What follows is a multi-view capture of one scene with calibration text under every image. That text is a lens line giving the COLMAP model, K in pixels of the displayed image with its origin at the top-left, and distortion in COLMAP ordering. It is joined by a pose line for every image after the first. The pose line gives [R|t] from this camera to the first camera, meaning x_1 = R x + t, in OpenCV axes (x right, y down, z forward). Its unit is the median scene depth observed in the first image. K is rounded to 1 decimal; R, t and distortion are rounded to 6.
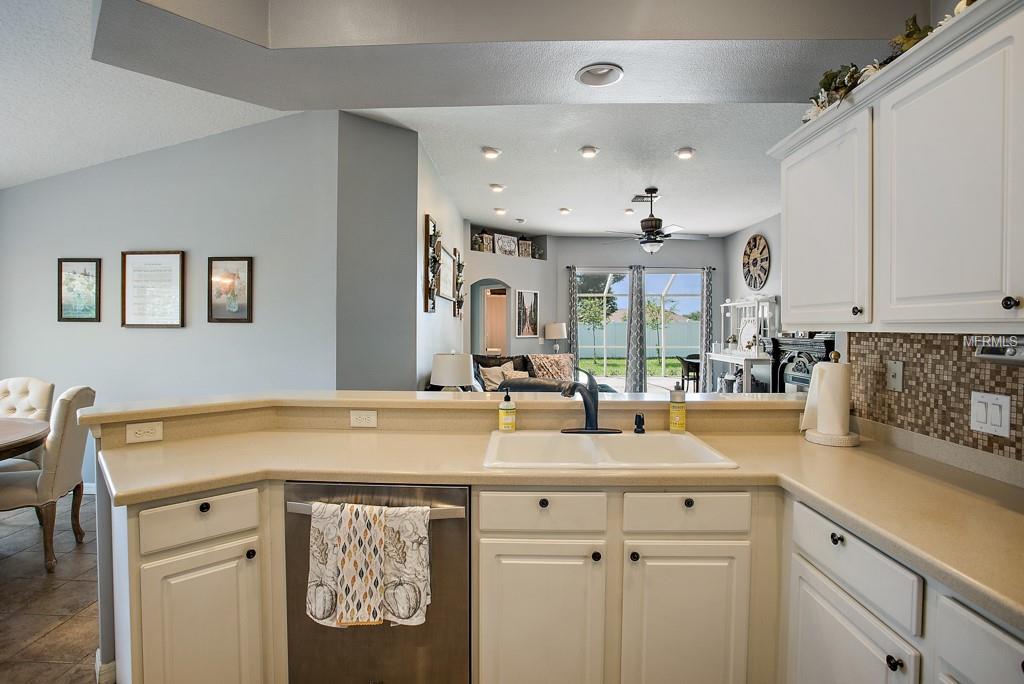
lens RADIAL K [[504.3, 0, 512.0], [0, 504.3, 342.0], [0, 0, 1]] dist [0.000834, 0.000274]
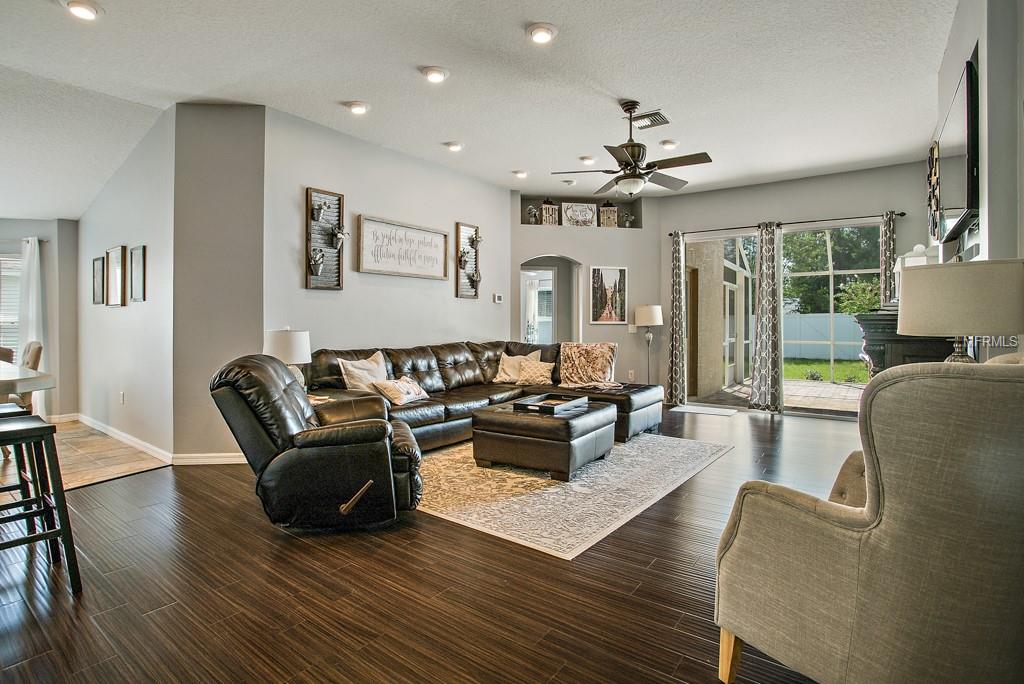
lens RADIAL K [[505.5, 0, 509.7], [0, 505.5, 324.3], [0, 0, 1]] dist [-0.066612, -0.000012]
pose [[0.825142, -0.003238, -0.564917, 0.454400], [-0.013643, 0.999578, -0.025657, 0.018517], [0.564761, 0.028878, 0.824749, 0.299916]]
